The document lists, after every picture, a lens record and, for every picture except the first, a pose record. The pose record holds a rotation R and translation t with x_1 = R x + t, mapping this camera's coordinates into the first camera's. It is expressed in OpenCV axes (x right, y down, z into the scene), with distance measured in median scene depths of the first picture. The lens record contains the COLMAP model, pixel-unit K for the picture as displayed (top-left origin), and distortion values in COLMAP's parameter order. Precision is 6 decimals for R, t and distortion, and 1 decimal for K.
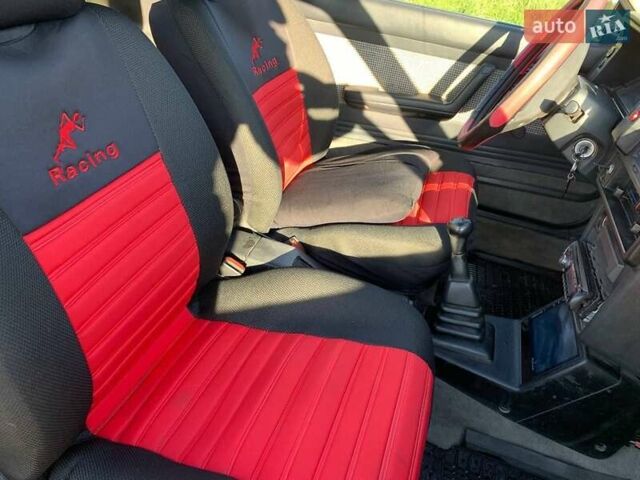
lens RADIAL K [[476.1, 0, 320.0], [0, 476.1, 240.0], [0, 0, 1]] dist [0.014067, -0.003451]
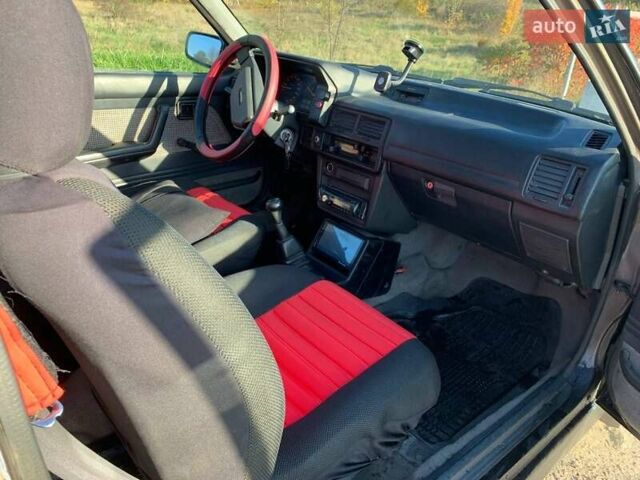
lens RADIAL K [[476.1, 0, 320.0], [0, 476.1, 240.0], [0, 0, 1]] dist [0.014067, -0.003451]
pose [[0.530070, -0.425786, 0.733302, -0.487308], [0.477765, 0.864423, 0.156567, -0.062329], [-0.700547, 0.267354, 0.661631, -0.012007]]
